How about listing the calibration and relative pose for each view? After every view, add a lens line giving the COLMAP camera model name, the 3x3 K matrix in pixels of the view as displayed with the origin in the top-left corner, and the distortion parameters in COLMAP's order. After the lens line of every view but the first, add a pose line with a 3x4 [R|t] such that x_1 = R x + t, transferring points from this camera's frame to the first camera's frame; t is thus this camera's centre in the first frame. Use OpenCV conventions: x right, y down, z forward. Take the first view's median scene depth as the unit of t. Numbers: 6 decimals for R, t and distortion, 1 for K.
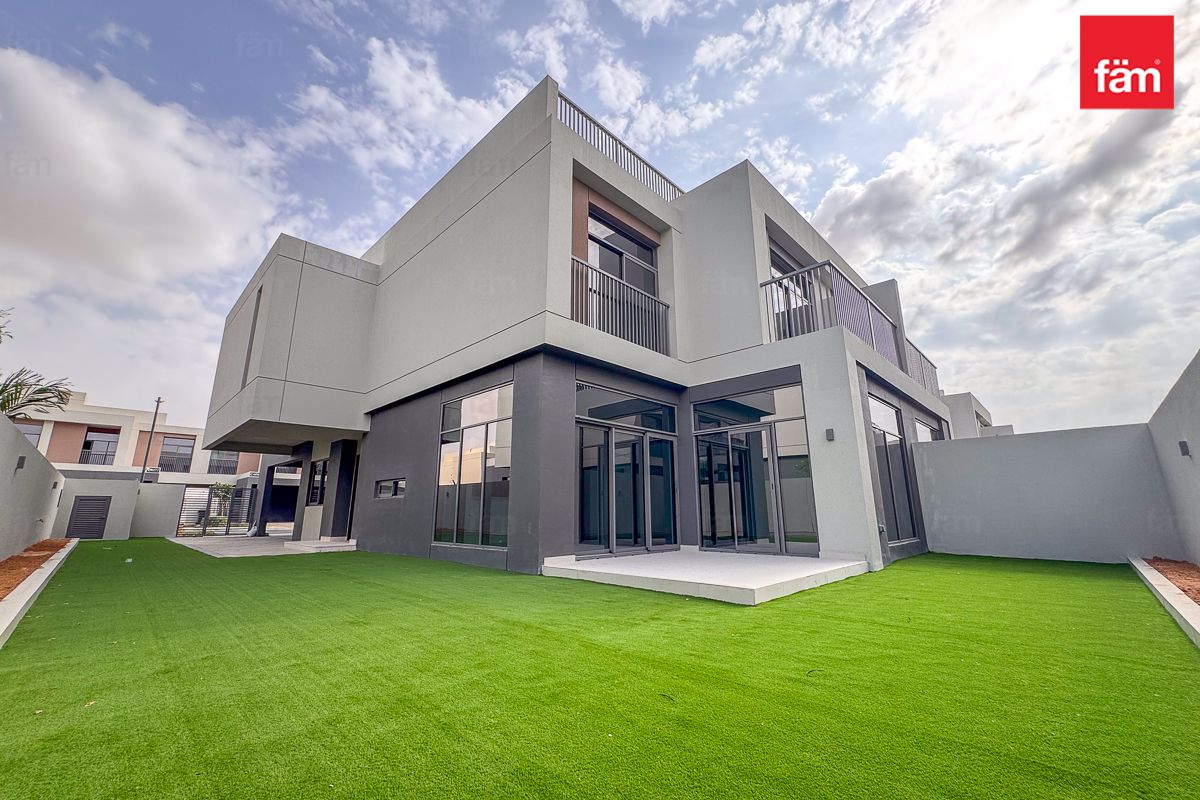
lens RADIAL K [[495.5, 0, 600.1], [0, 495.5, 402.4], [0, 0, 1]] dist [-0.000446, 0.000062]
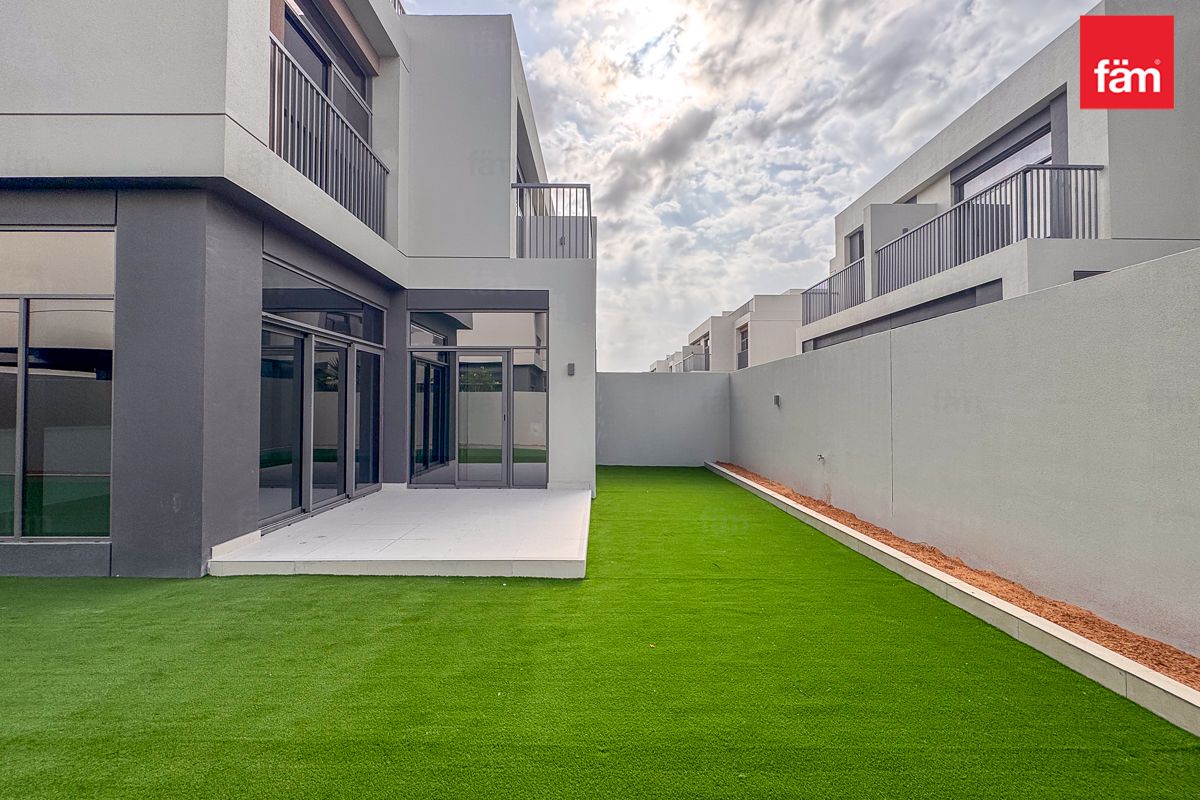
lens RADIAL K [[488.3, 0, 600.0], [0, 488.3, 400.0], [0, 0, 1]] dist [-0.000695, -0.000088]
pose [[0.704733, 0.013555, 0.709343, -0.155899], [-0.162615, 0.976286, 0.142902, -0.019136], [-0.690585, -0.216058, 0.690225, 0.227679]]
